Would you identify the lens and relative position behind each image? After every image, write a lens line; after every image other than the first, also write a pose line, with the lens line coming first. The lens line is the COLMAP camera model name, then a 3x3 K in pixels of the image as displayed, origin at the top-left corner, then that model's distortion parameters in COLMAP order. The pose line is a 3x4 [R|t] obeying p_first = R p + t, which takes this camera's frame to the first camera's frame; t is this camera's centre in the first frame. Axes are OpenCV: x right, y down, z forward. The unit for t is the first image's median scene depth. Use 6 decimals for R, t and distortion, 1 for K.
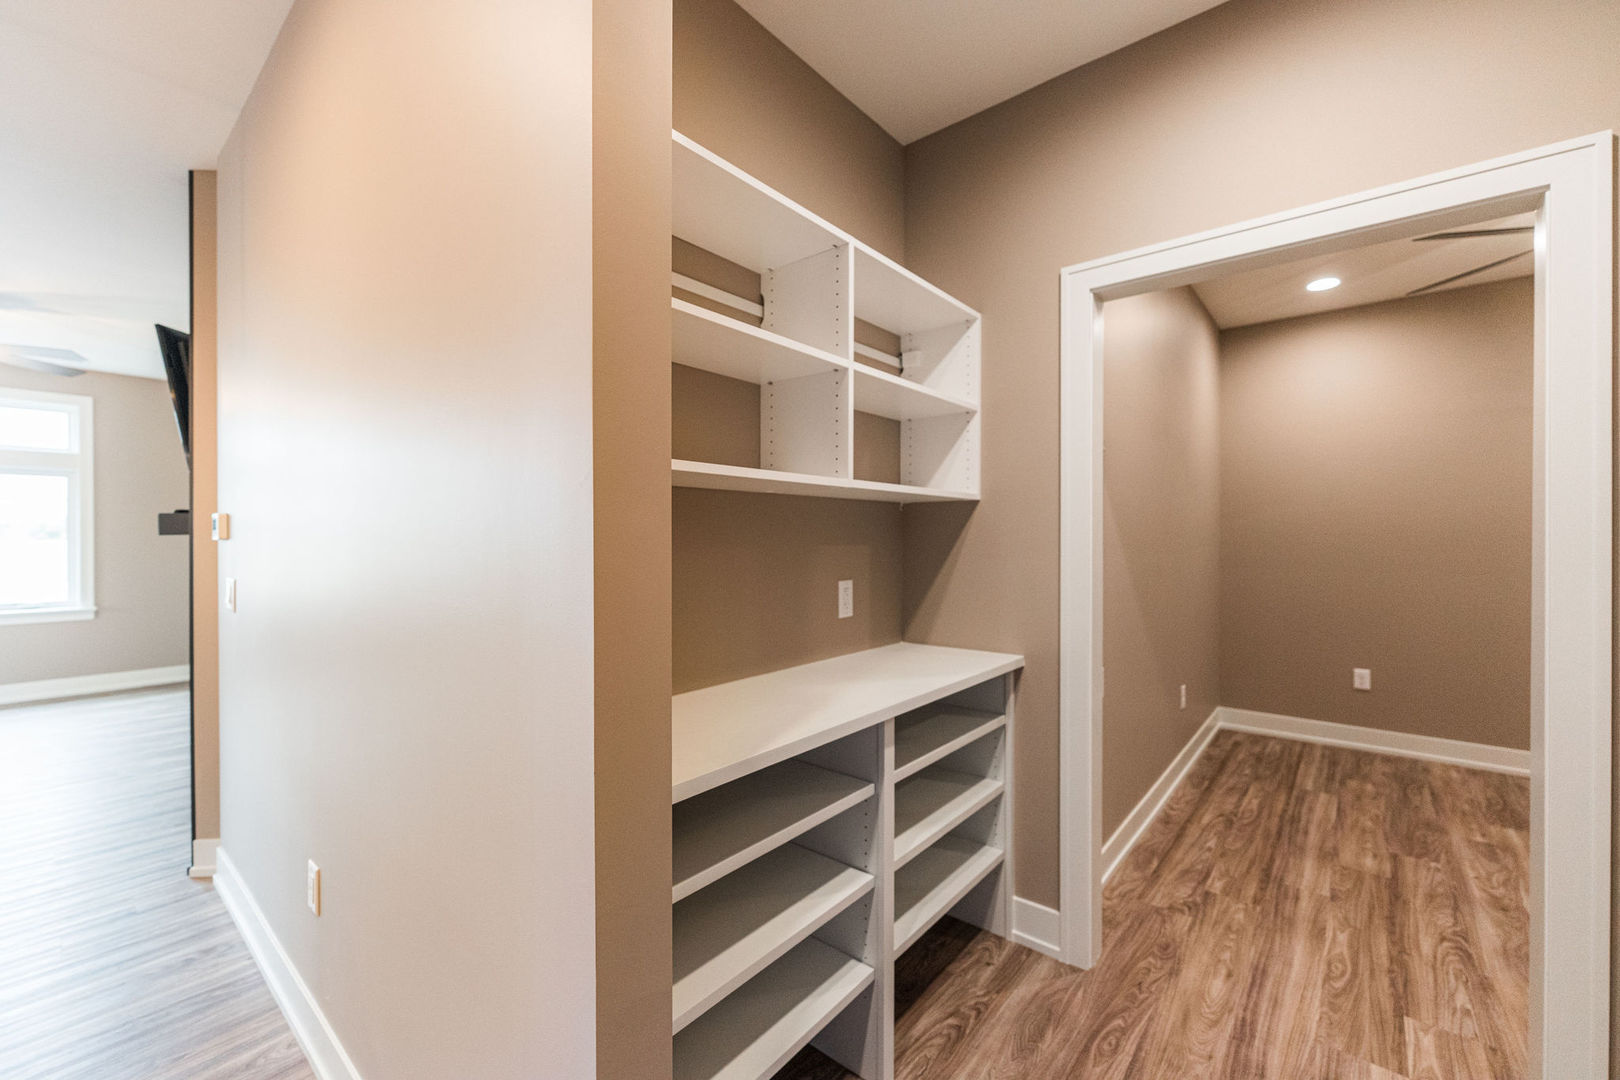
lens RADIAL K [[656.6, 0, 817.6], [0, 656.6, 534.6], [0, 0, 1]] dist [0.001320, 0.000022]
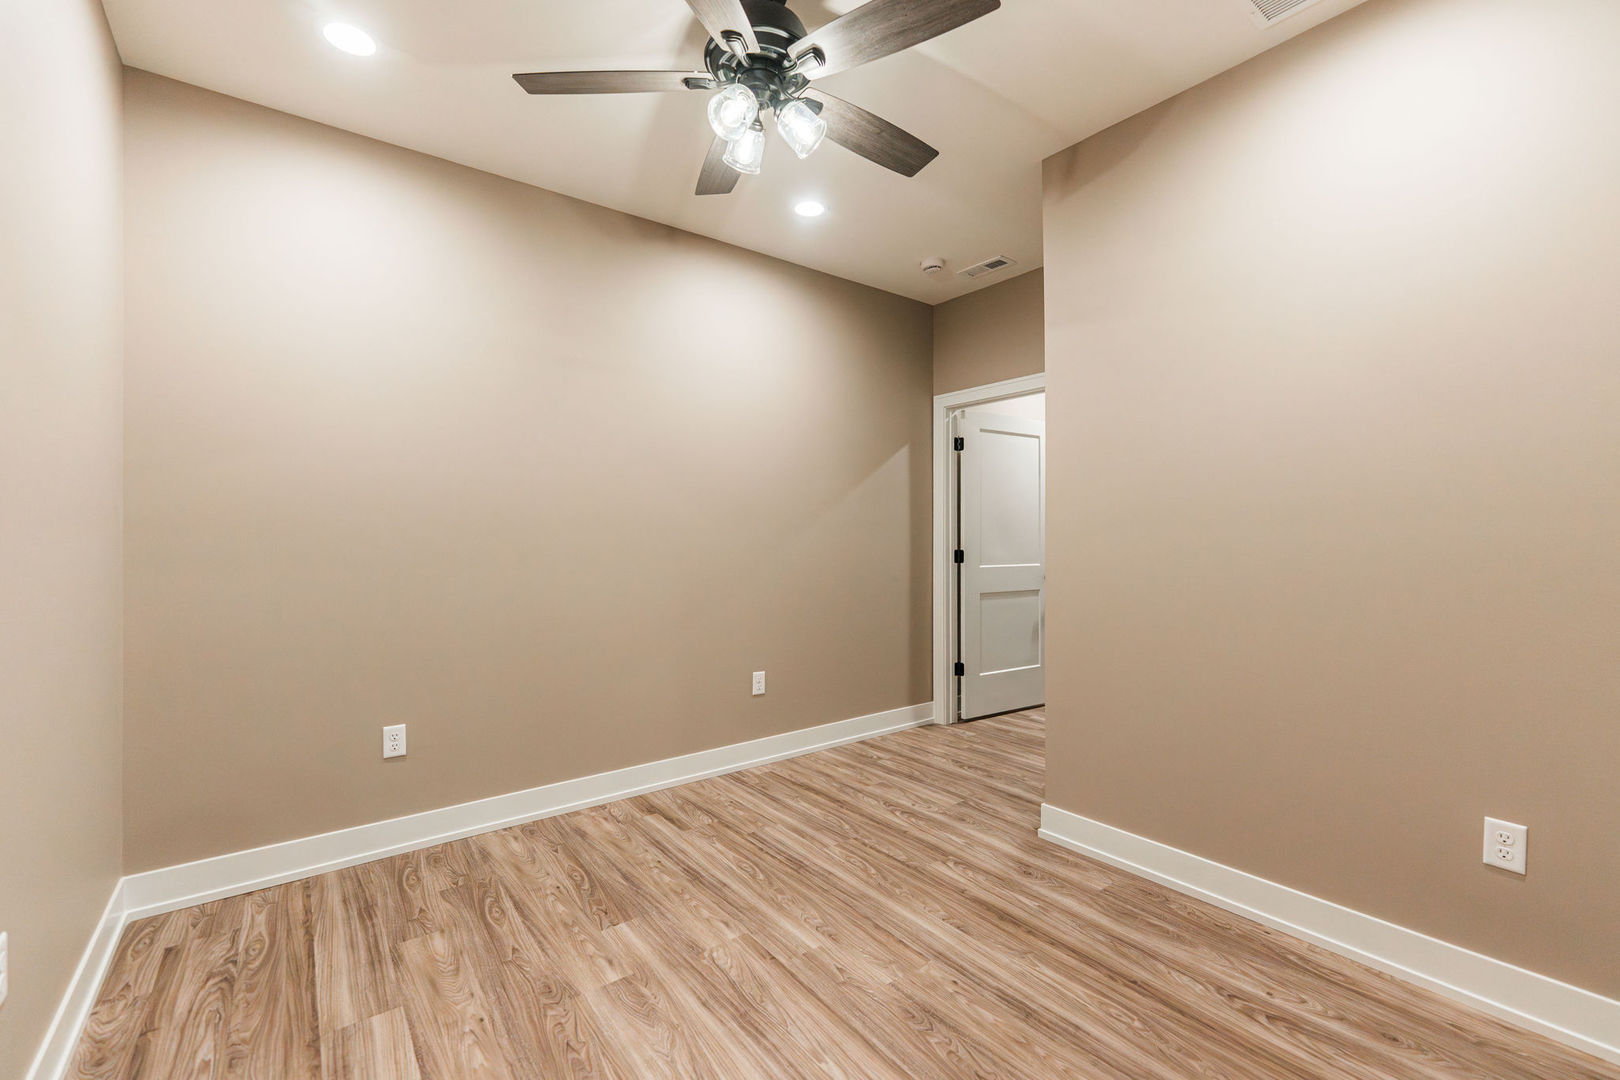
lens RADIAL K [[656.6, 0, 801.2], [0, 656.6, 545.9], [0, 0, 1]] dist [0.001320, 0.000022]
pose [[0.214941, -0.013011, 0.976540, 0.314779], [0.001154, 0.999914, 0.013068, 0.018471], [-0.976626, -0.001682, 0.214937, 0.517732]]
